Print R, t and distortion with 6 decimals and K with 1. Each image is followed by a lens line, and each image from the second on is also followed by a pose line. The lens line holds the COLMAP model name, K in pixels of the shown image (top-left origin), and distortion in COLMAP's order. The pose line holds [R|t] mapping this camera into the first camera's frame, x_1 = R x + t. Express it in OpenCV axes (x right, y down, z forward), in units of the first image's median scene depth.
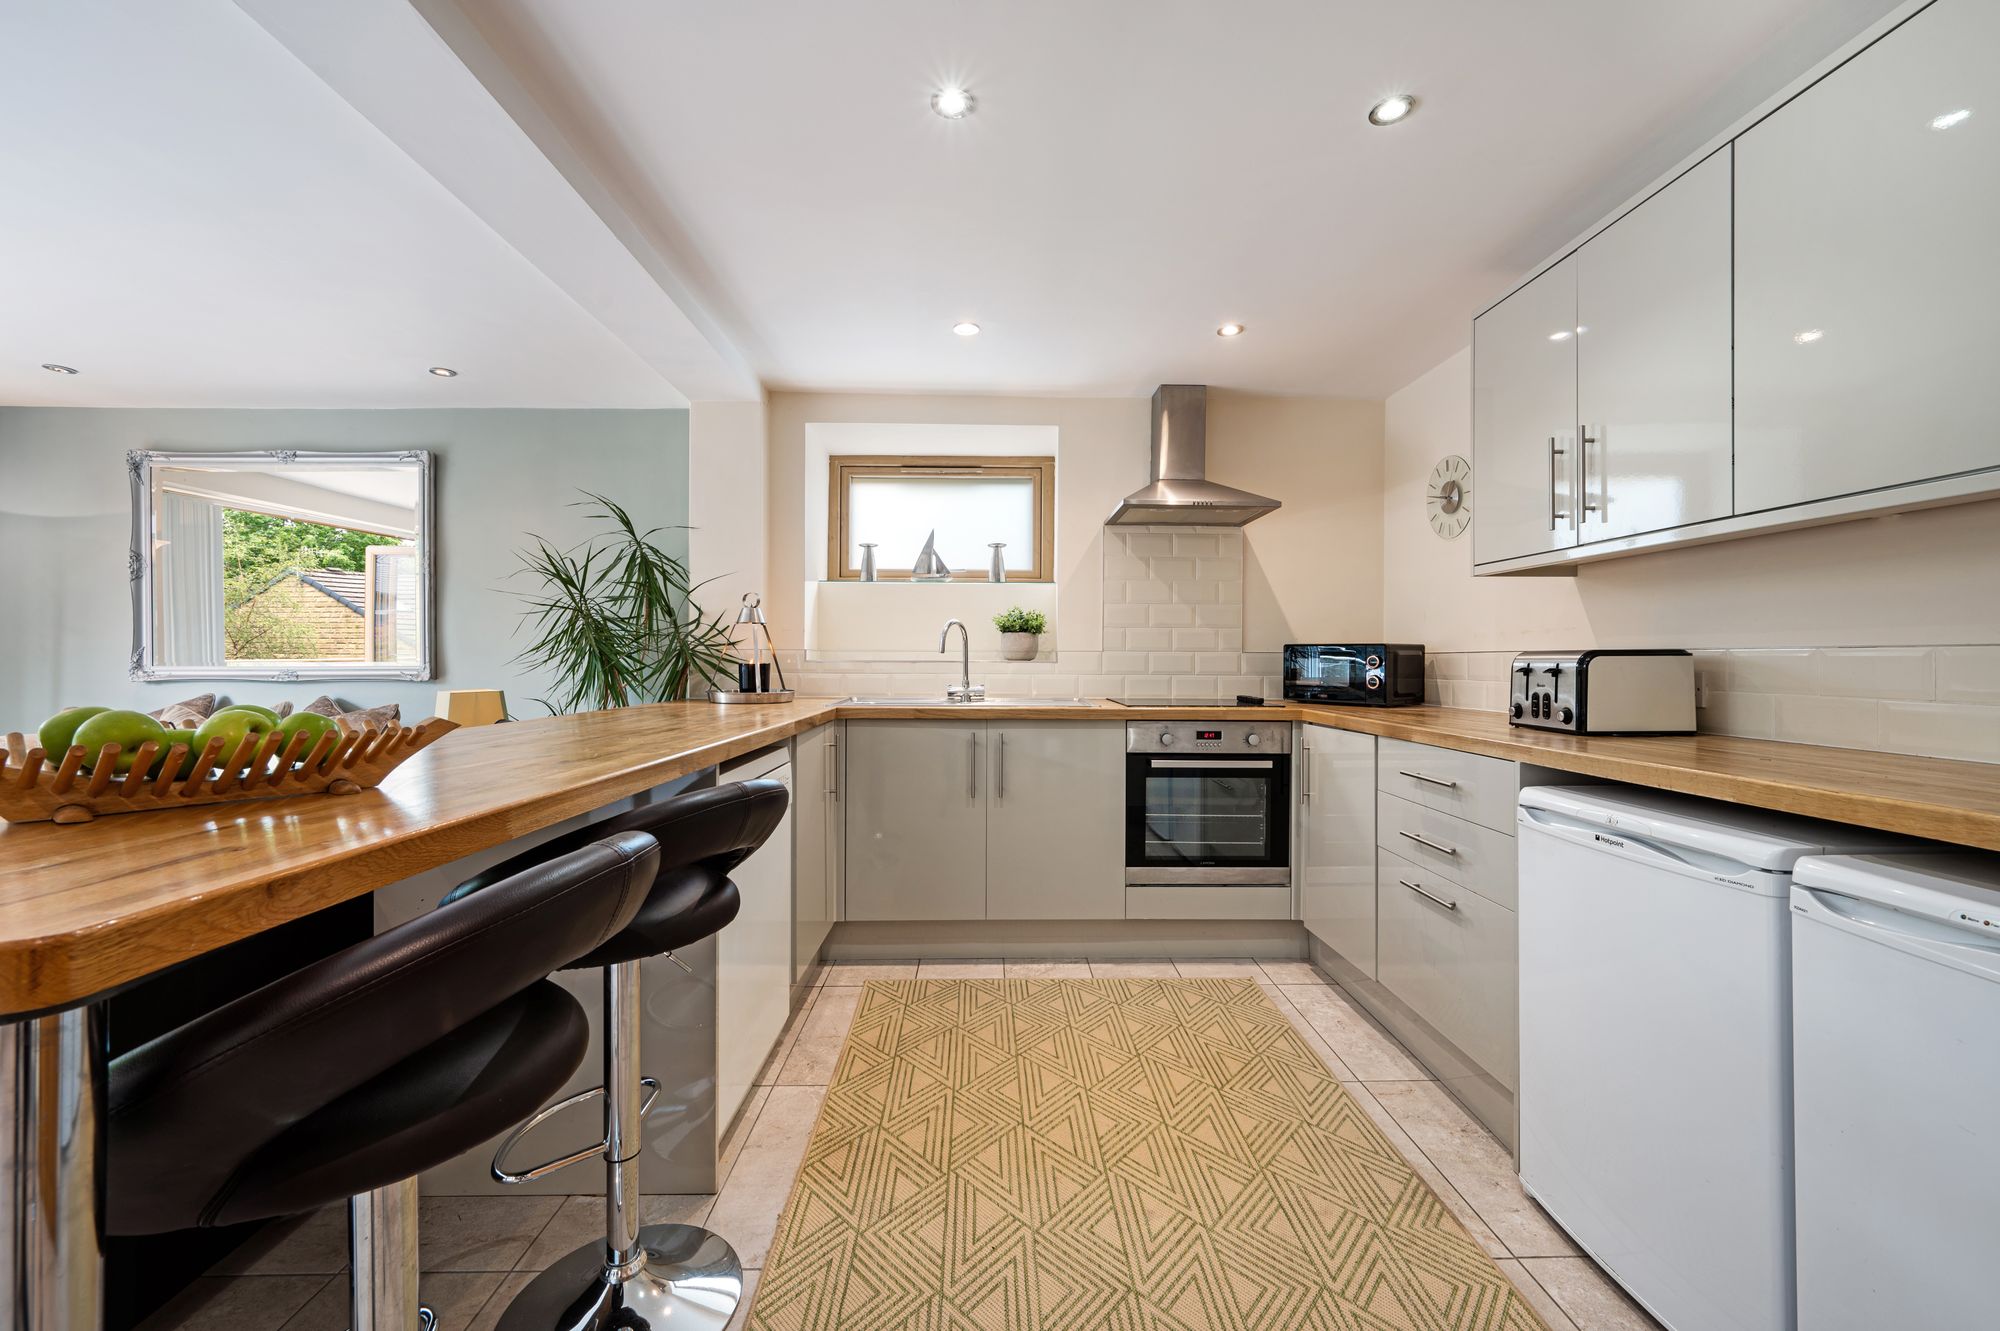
lens RADIAL K [[789.3, 0, 1003.0], [0, 789.3, 657.7], [0, 0, 1]] dist [-0.000459, -0.000098]
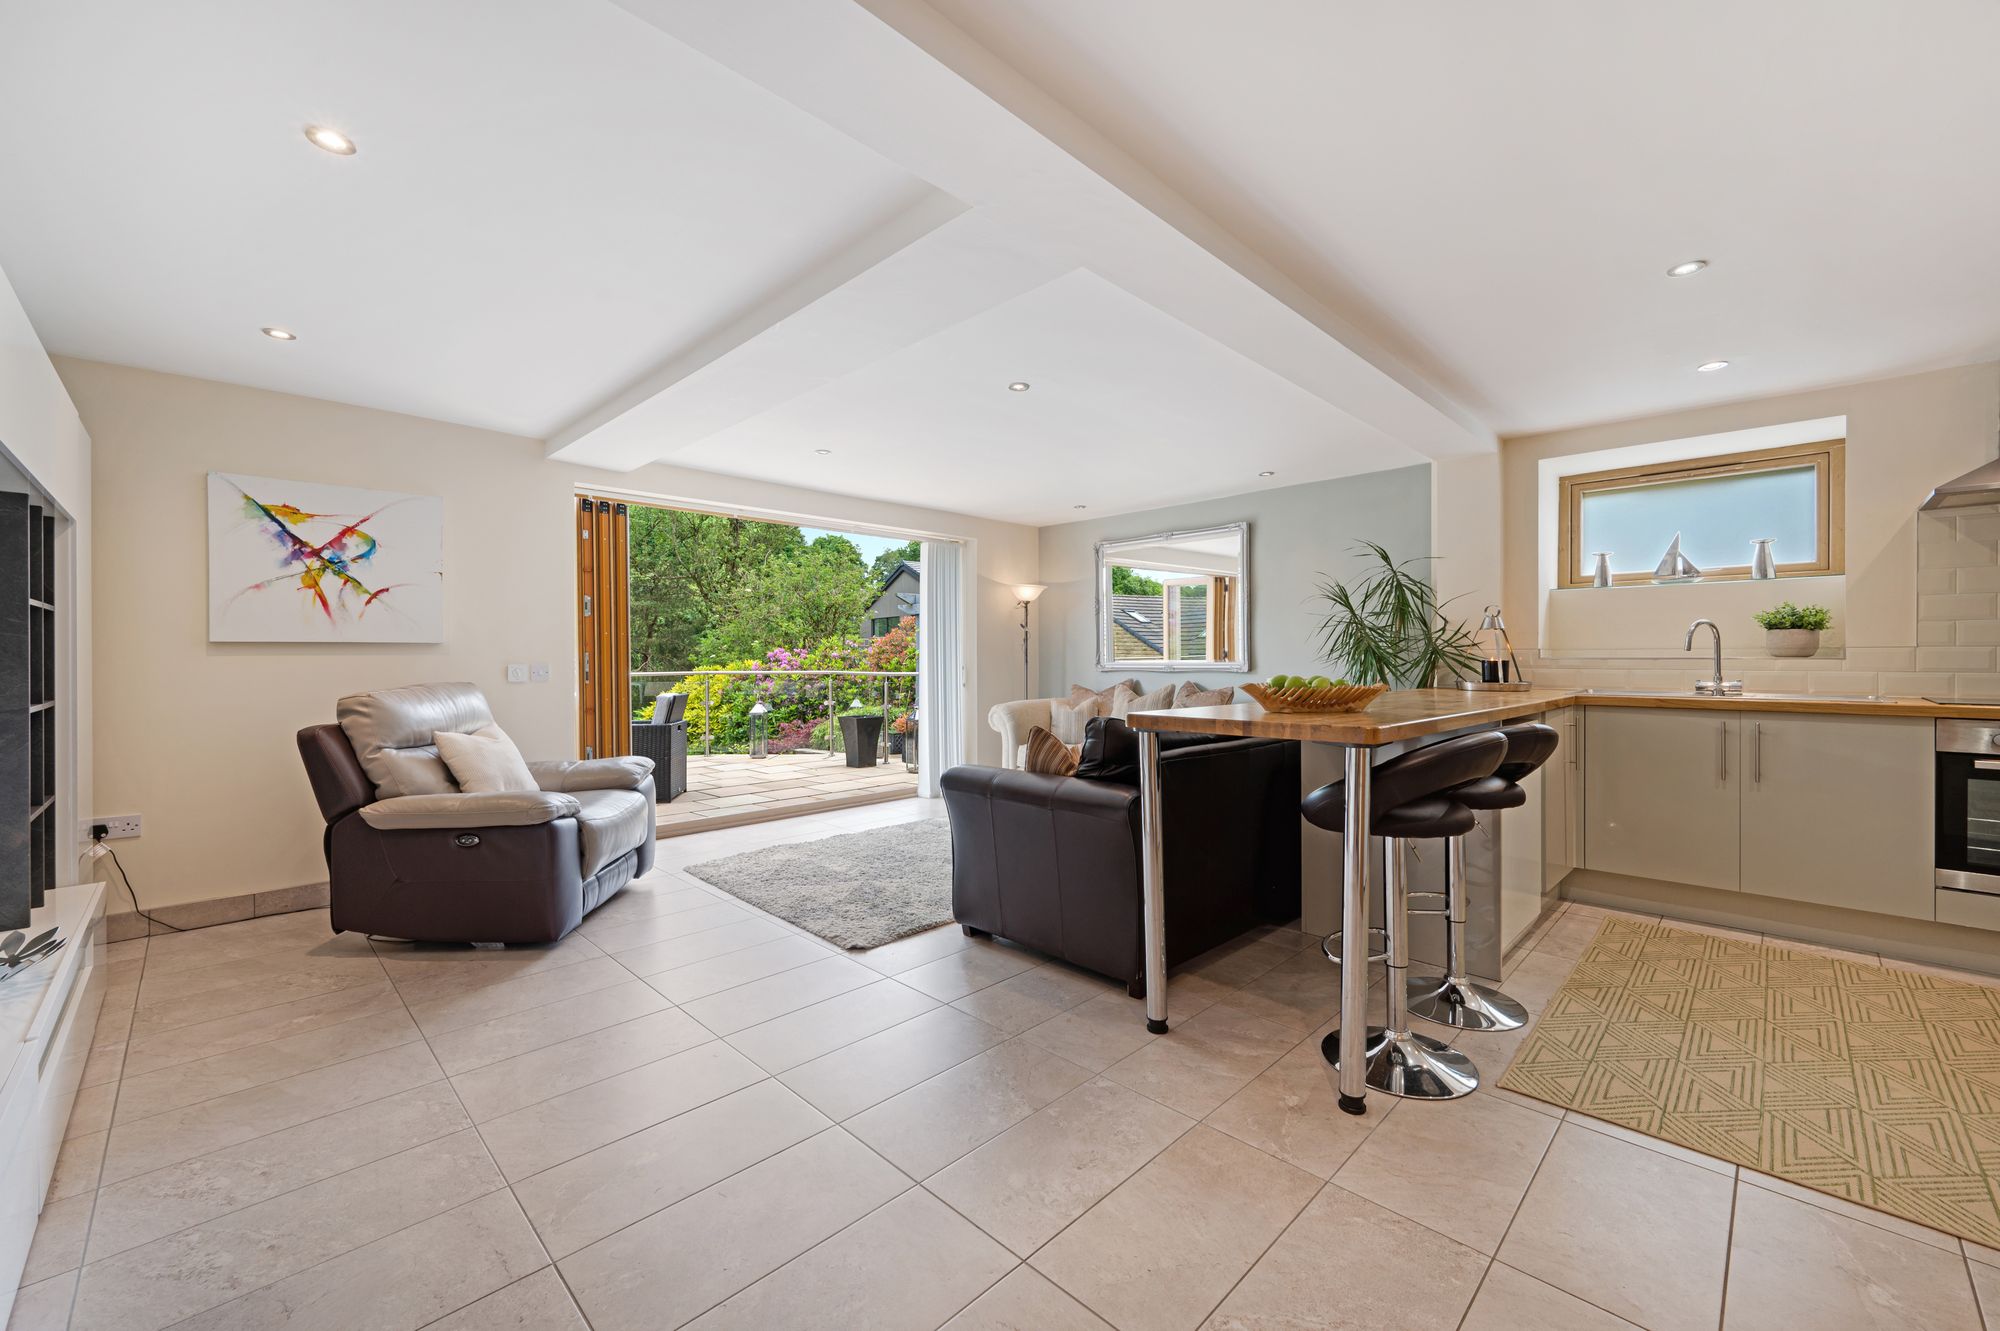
lens RADIAL K [[789.3, 0, 1003.0], [0, 789.3, 657.7], [0, 0, 1]] dist [-0.000459, -0.000098]
pose [[0.692837, -0.003275, -0.721087, 0.056927], [0.005186, 0.999986, 0.000441, -0.001546], [0.721075, -0.004045, 0.692845, -0.474652]]
